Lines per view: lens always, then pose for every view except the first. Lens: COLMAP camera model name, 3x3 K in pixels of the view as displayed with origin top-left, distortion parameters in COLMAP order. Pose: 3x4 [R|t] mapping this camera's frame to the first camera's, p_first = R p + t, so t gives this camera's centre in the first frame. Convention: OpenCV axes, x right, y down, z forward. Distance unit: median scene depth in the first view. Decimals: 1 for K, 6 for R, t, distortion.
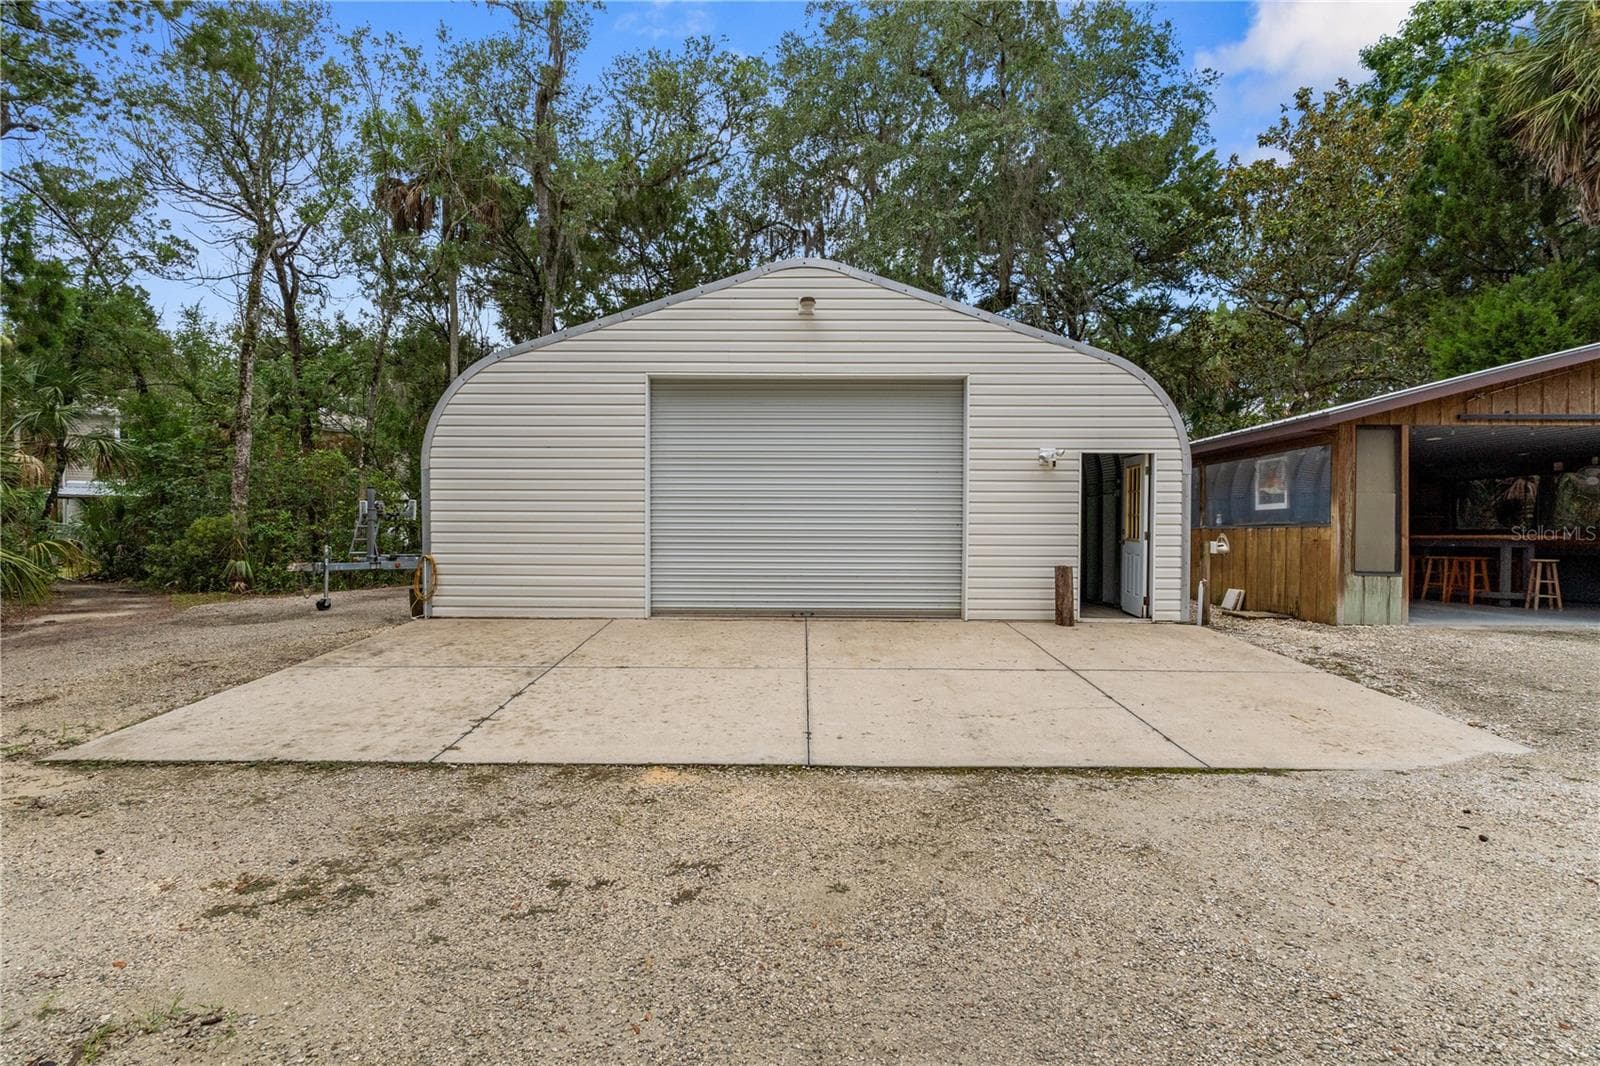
lens RADIAL K [[763.5, 0, 790.5], [0, 763.5, 539.3], [0, 0, 1]] dist [0.000536, 0.000468]
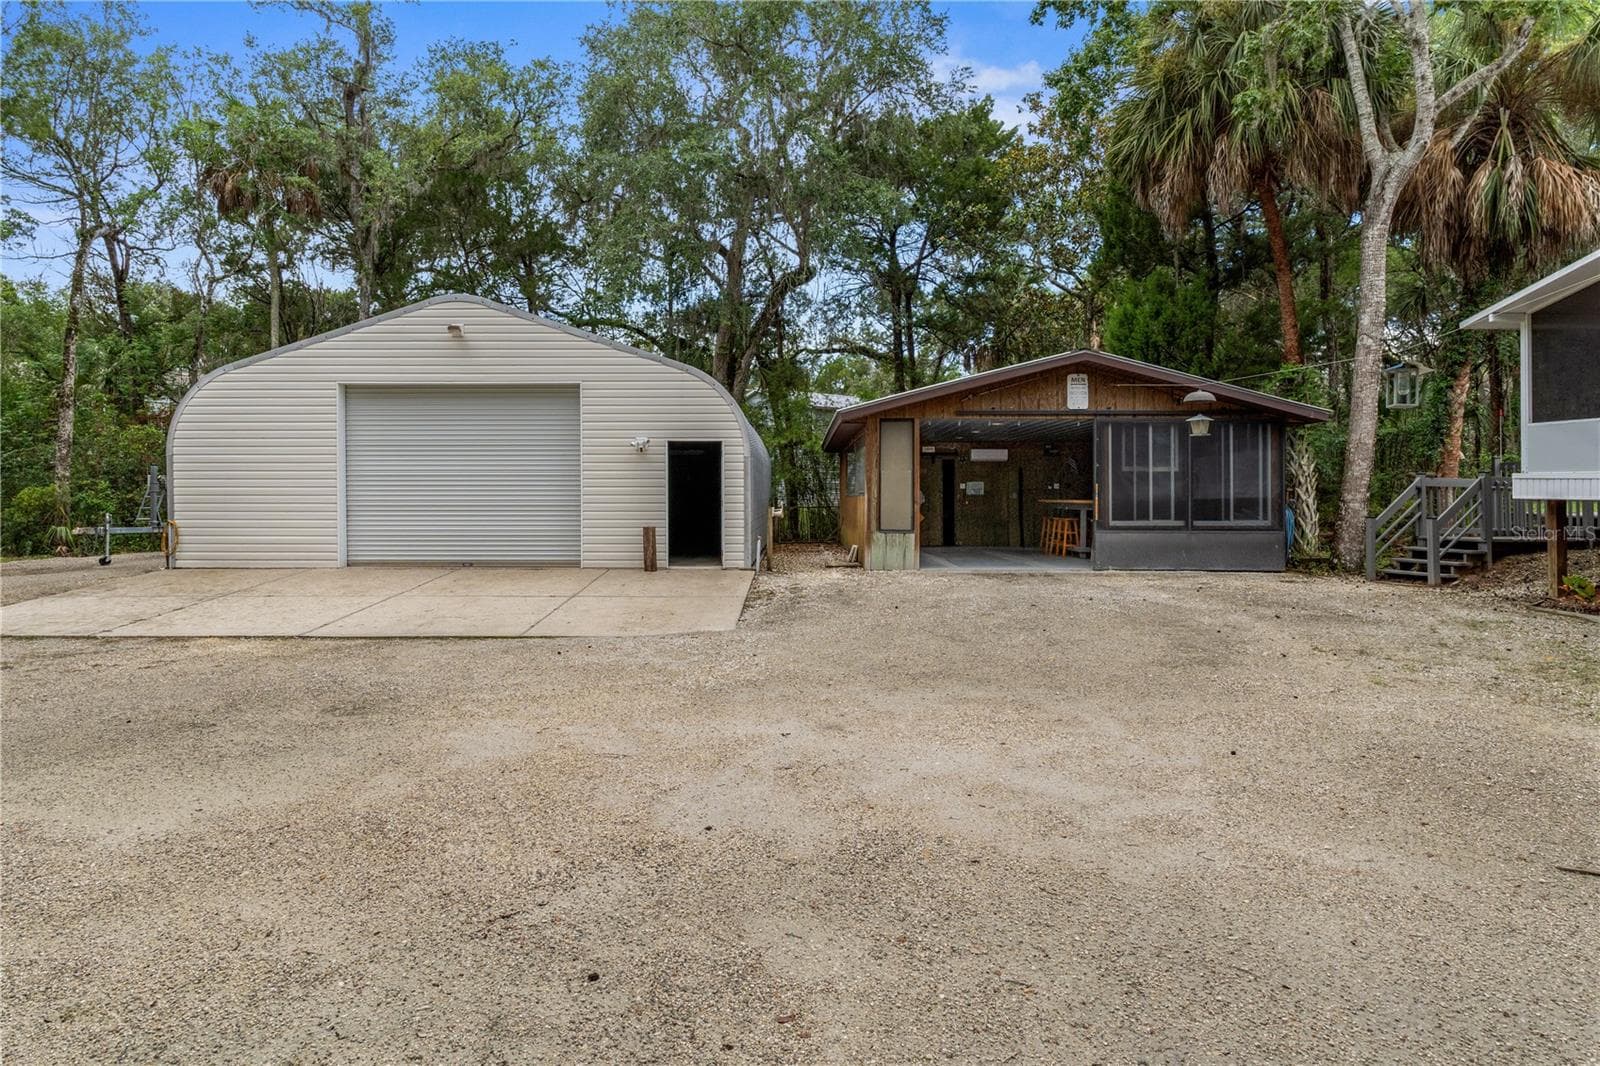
lens RADIAL K [[906.2, 0, 802.3], [0, 906.2, 502.2], [0, 0, 1]] dist [-0.004903, -0.002254]
pose [[0.999904, -0.005060, 0.012914, 0.575896], [0.005009, 0.999979, 0.004043, -0.012273], [-0.012934, -0.003978, 0.999908, -0.552430]]
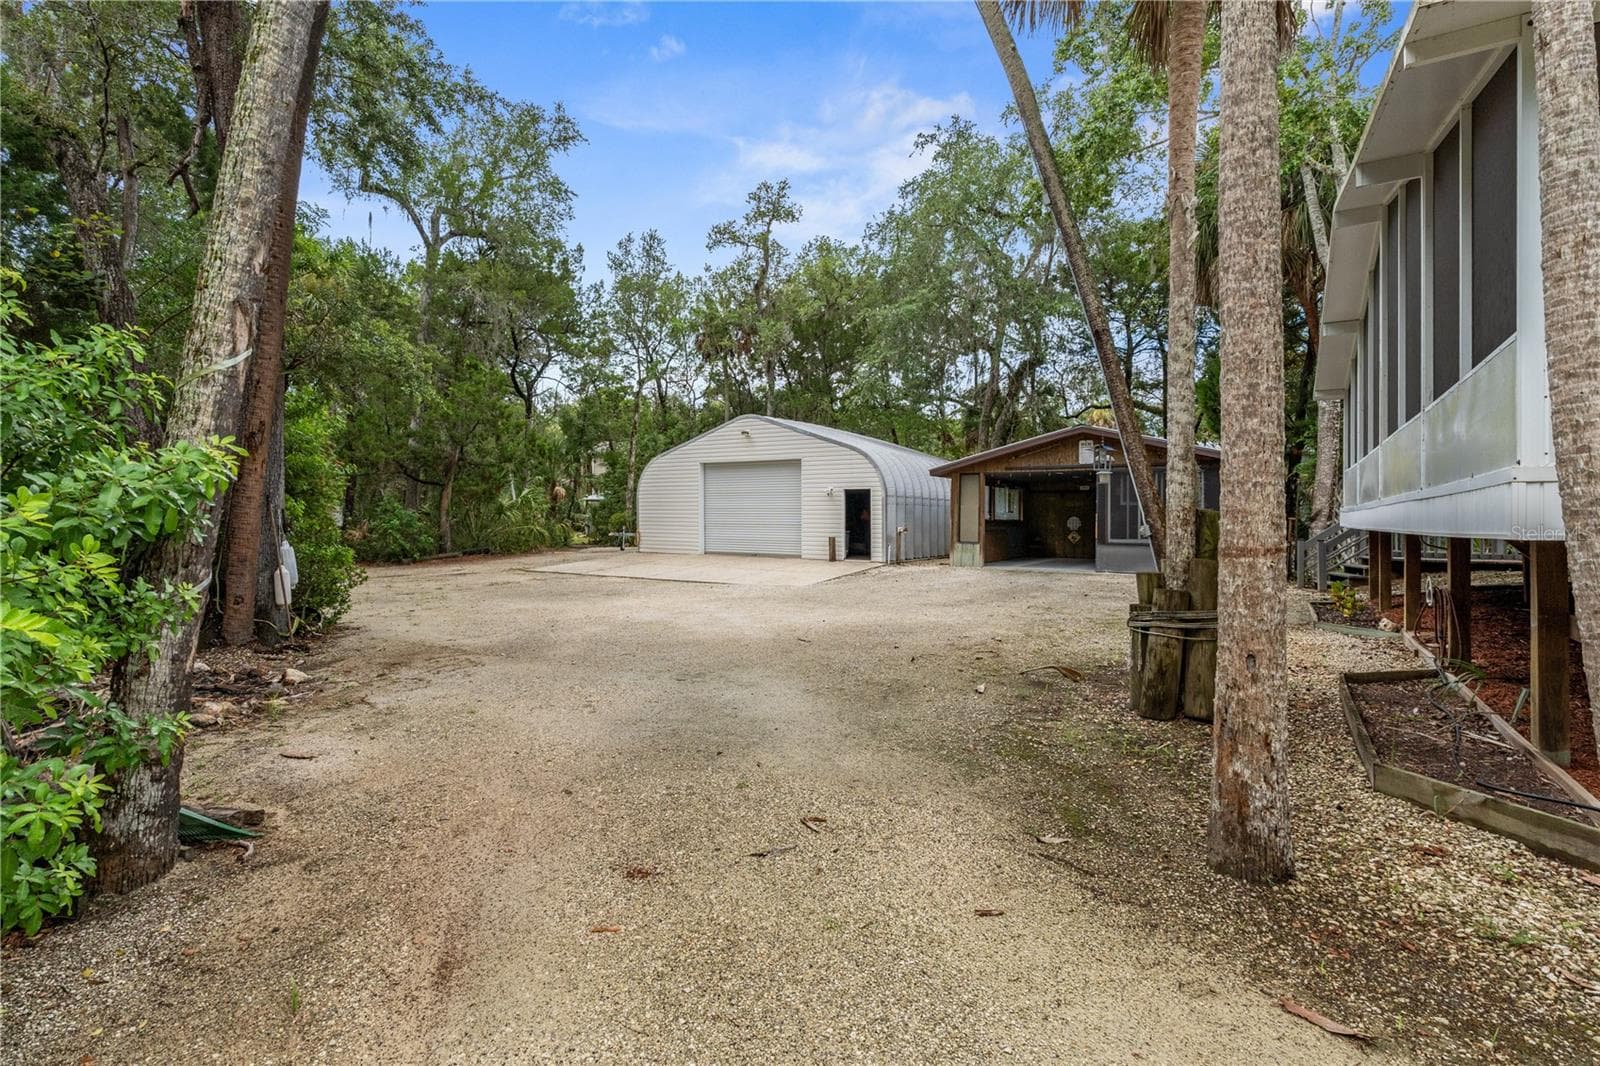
lens RADIAL K [[774.4, 0, 796.0], [0, 774.4, 514.6], [0, 0, 1]] dist [0.000836, 0.000279]
pose [[0.849555, -0.001310, -0.527499, 1.473343], [-0.002649, 0.999974, -0.006751, -0.017406], [0.527494, 0.007133, 0.849529, -1.073029]]
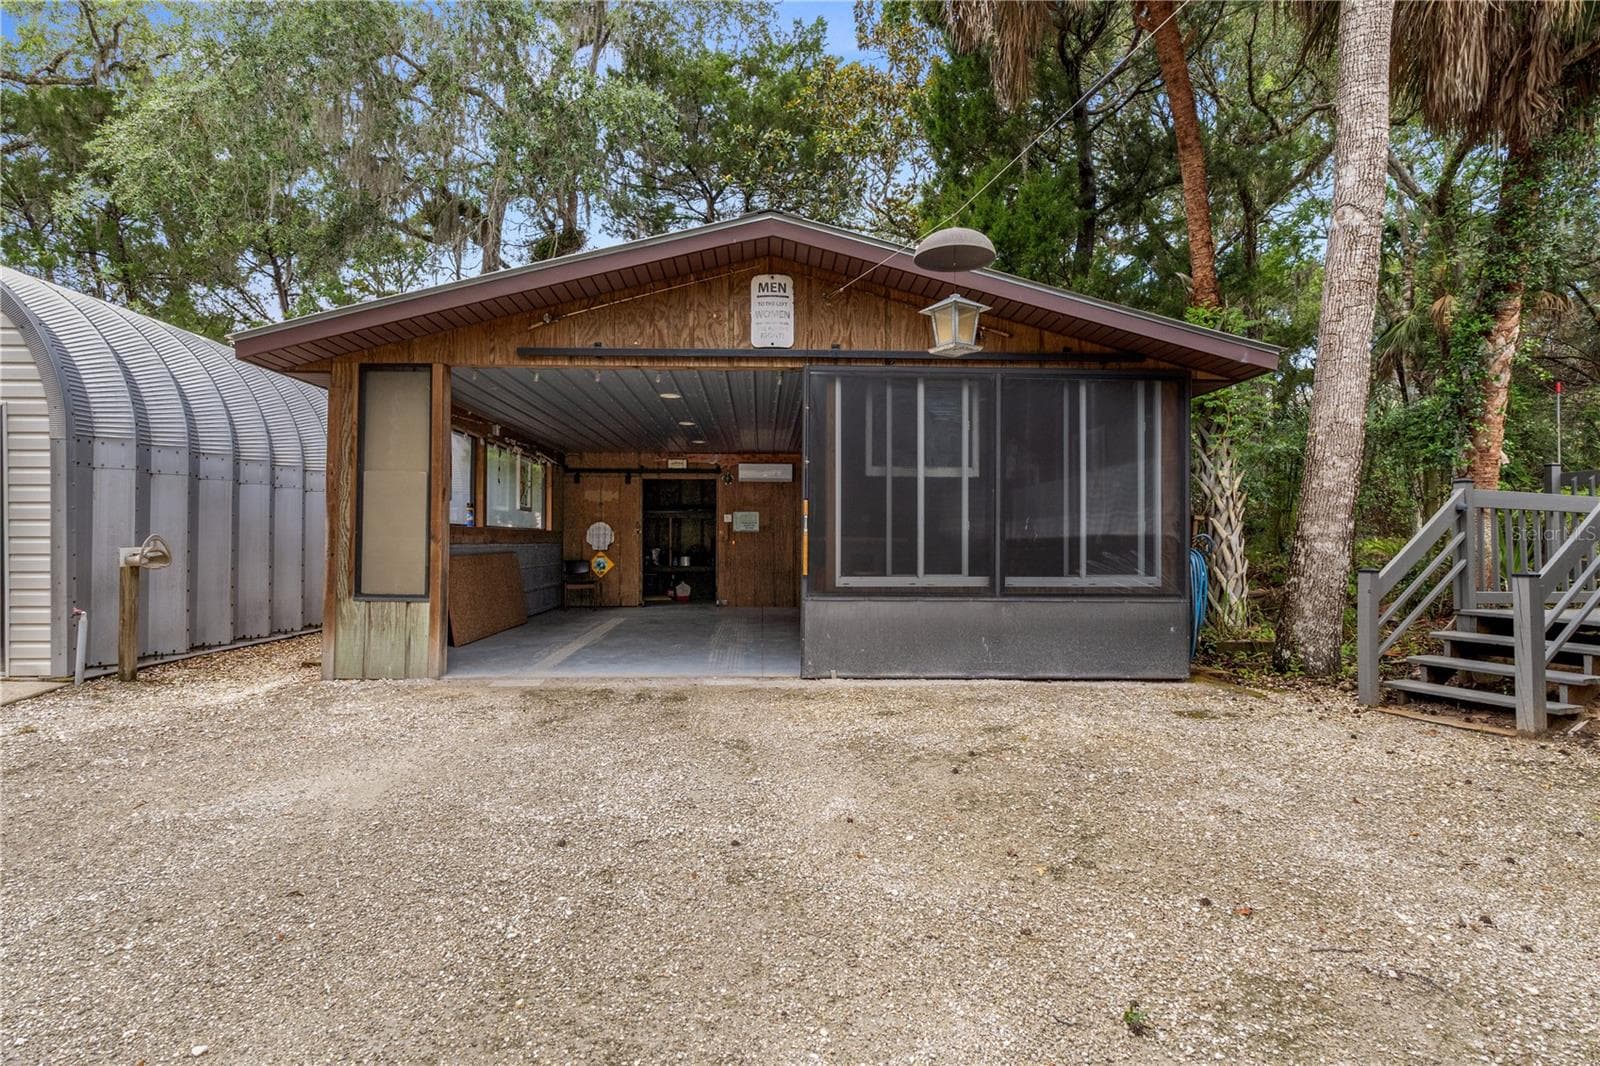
lens RADIAL K [[822.9, 0, 799.4], [0, 822.9, 544.3], [0, 0, 1]] dist [-0.001048, -0.000603]
pose [[0.998674, -0.002347, 0.051425, 1.051479], [0.002230, 0.999995, 0.002326, -0.000055], [-0.051430, -0.002209, 0.998674, 0.298148]]
